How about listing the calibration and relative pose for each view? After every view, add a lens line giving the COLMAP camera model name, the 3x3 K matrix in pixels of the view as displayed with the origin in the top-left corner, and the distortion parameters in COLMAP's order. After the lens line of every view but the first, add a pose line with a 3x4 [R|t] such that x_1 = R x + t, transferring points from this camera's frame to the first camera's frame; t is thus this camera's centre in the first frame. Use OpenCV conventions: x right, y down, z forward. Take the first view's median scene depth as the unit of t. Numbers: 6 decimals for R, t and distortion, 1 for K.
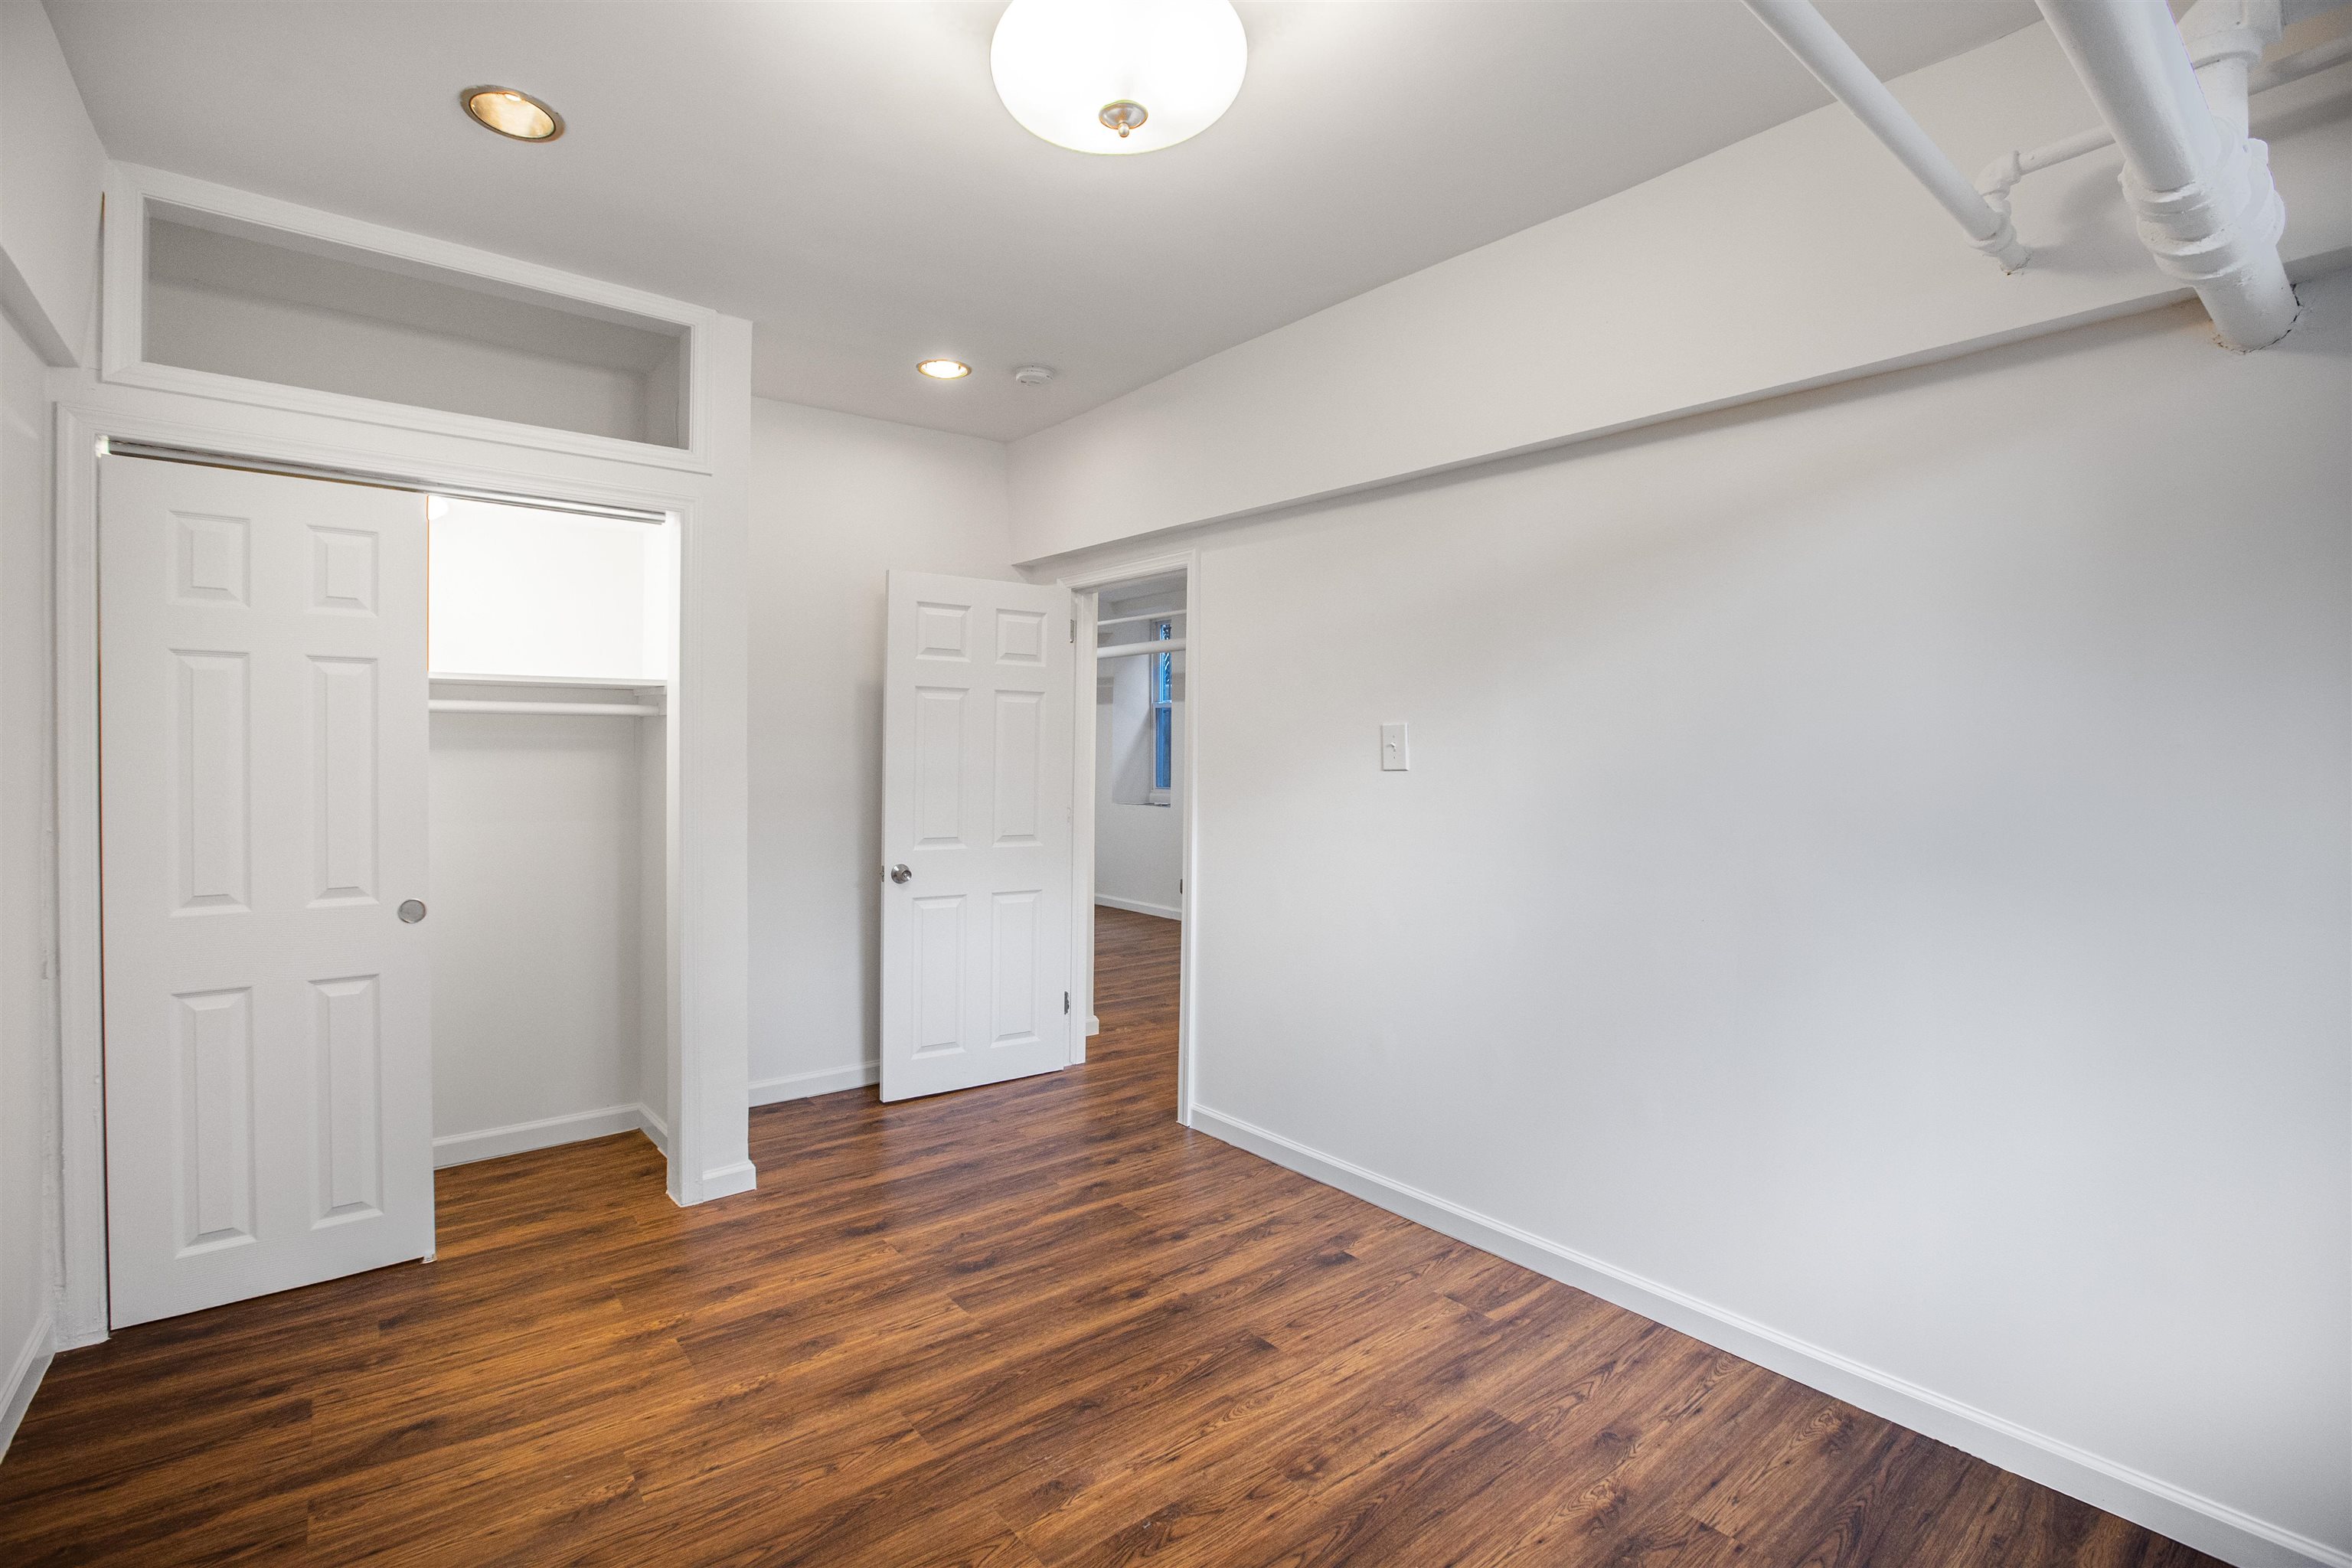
lens RADIAL K [[1066.2, 0, 1173.8], [0, 1066.2, 768.0], [0, 0, 1]] dist [-0.055660, 0.018190]
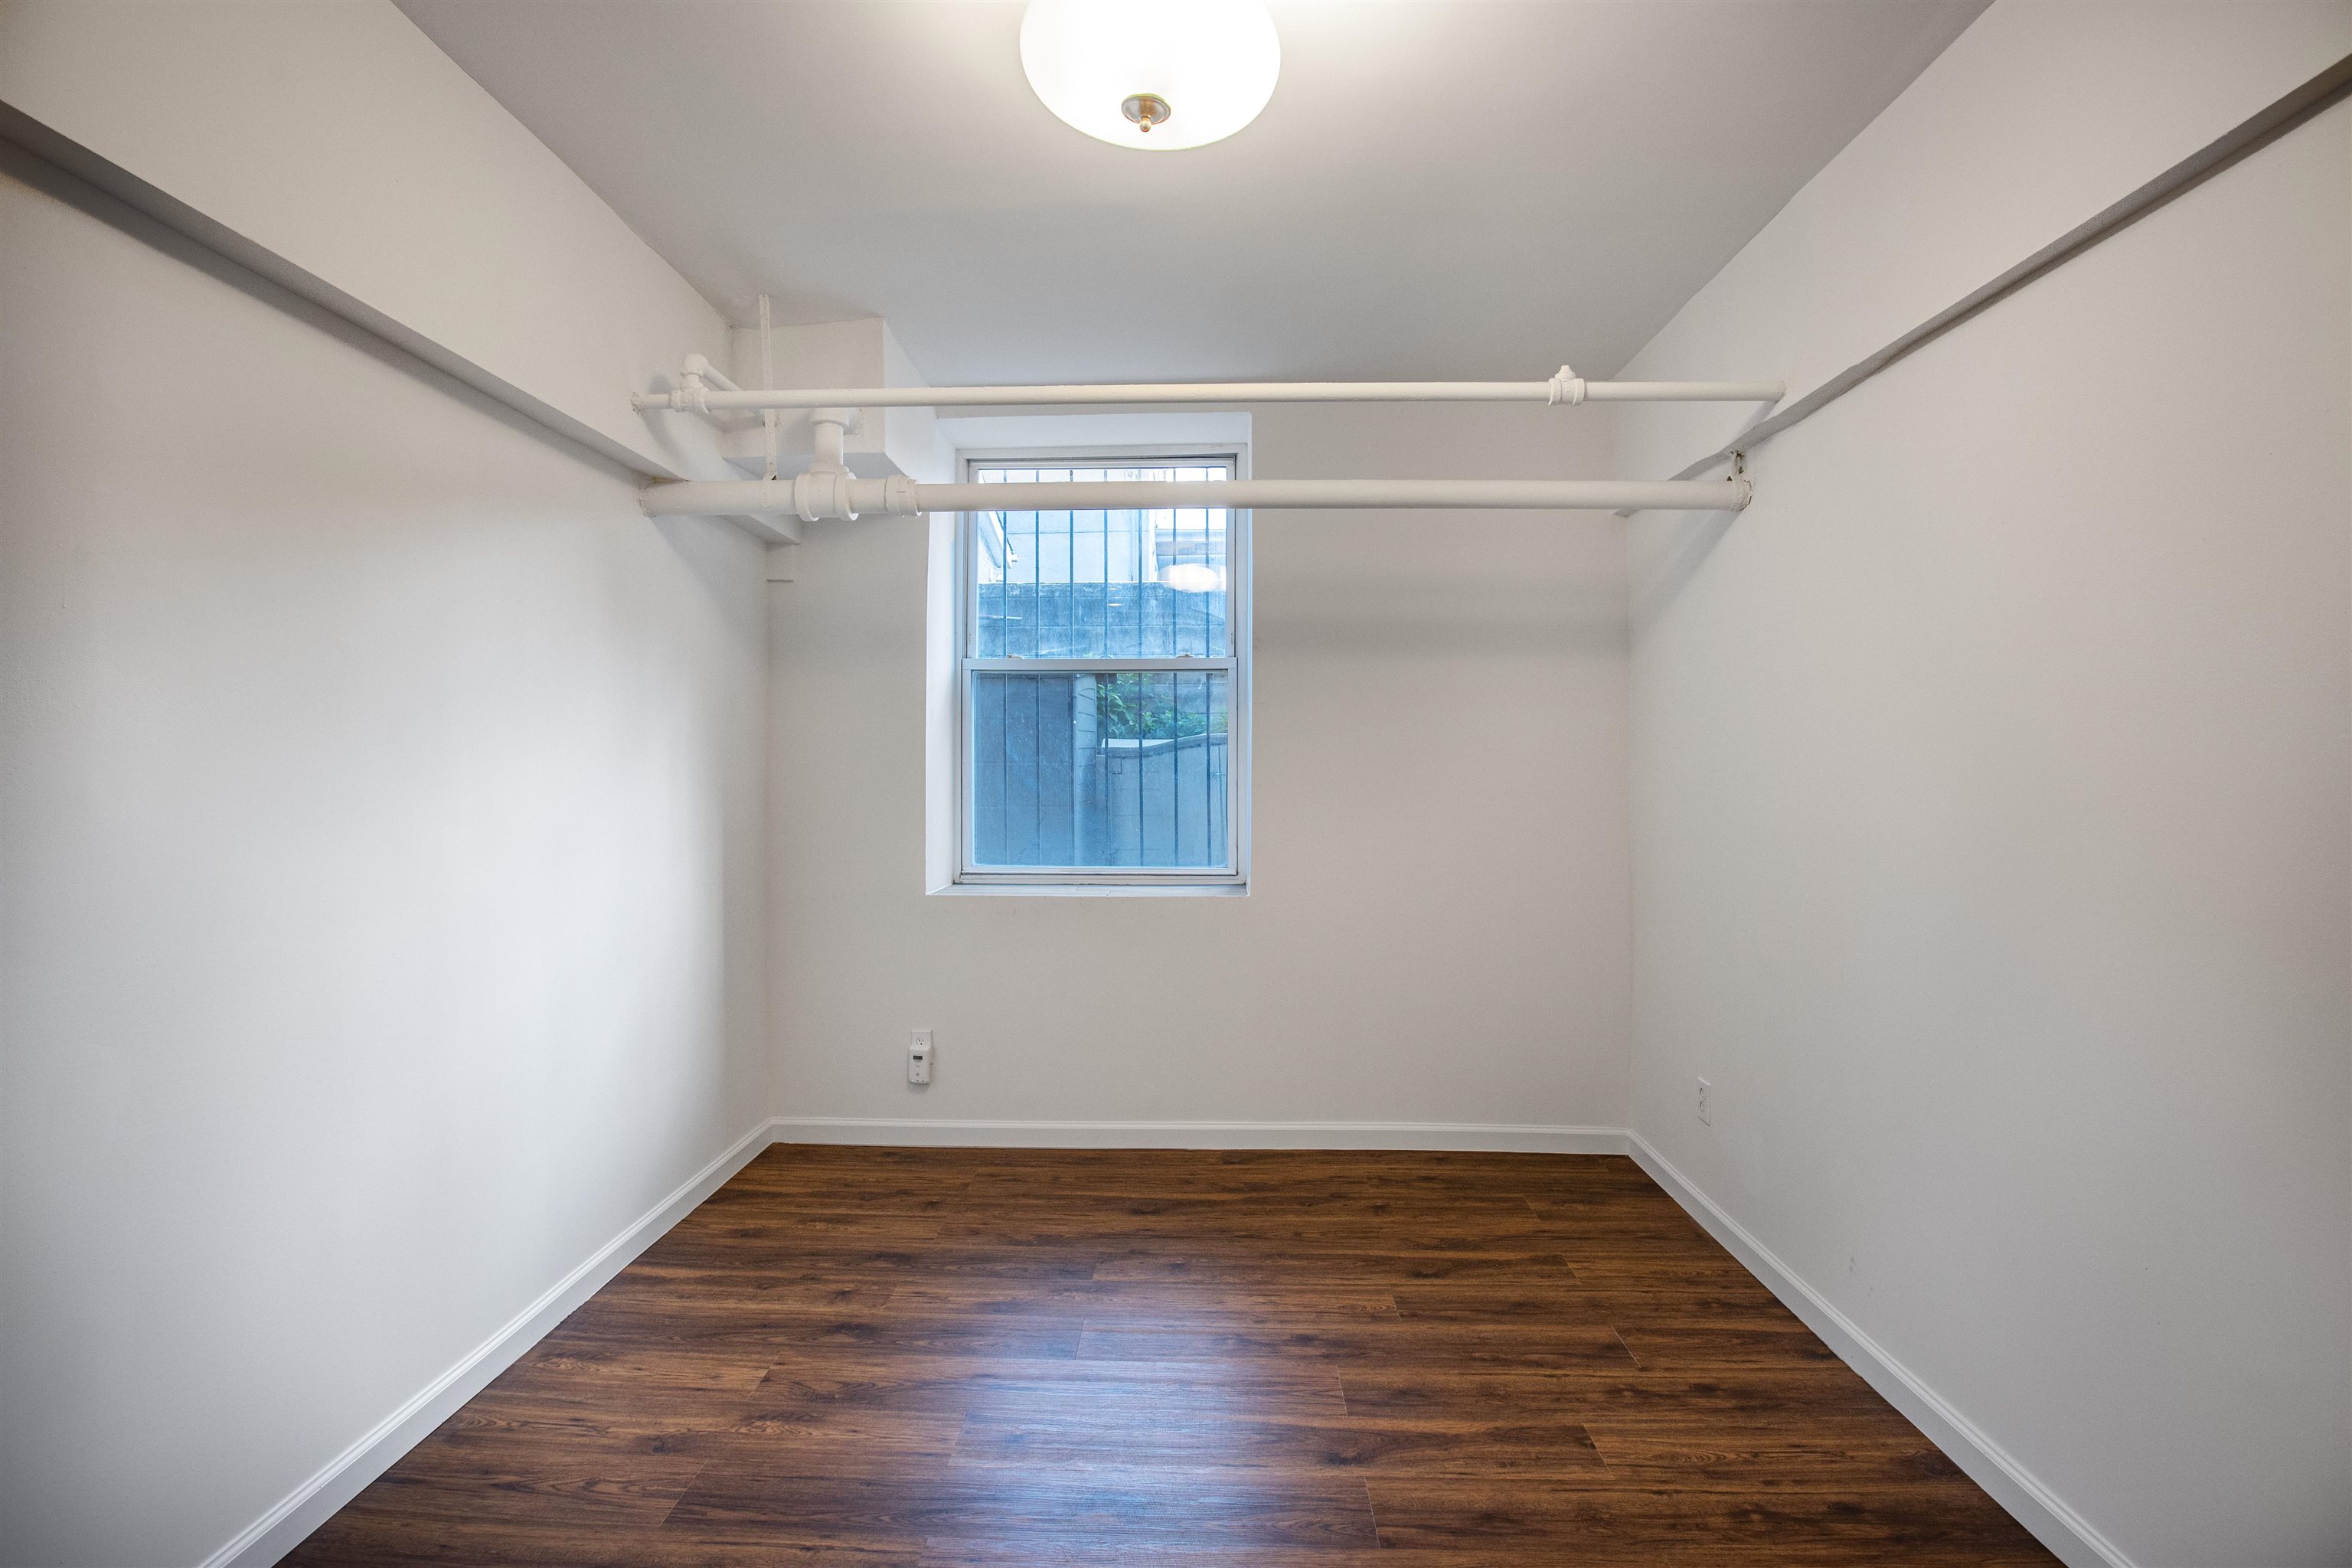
lens RADIAL K [[1066.2, 0, 1167.8], [0, 1066.2, 771.6], [0, 0, 1]] dist [-0.055660, 0.018190]
pose [[-0.755682, -0.010858, 0.654848, -0.482244], [0.003723, 0.999775, 0.020873, -0.014894], [-0.654928, 0.018211, -0.755472, 1.173001]]
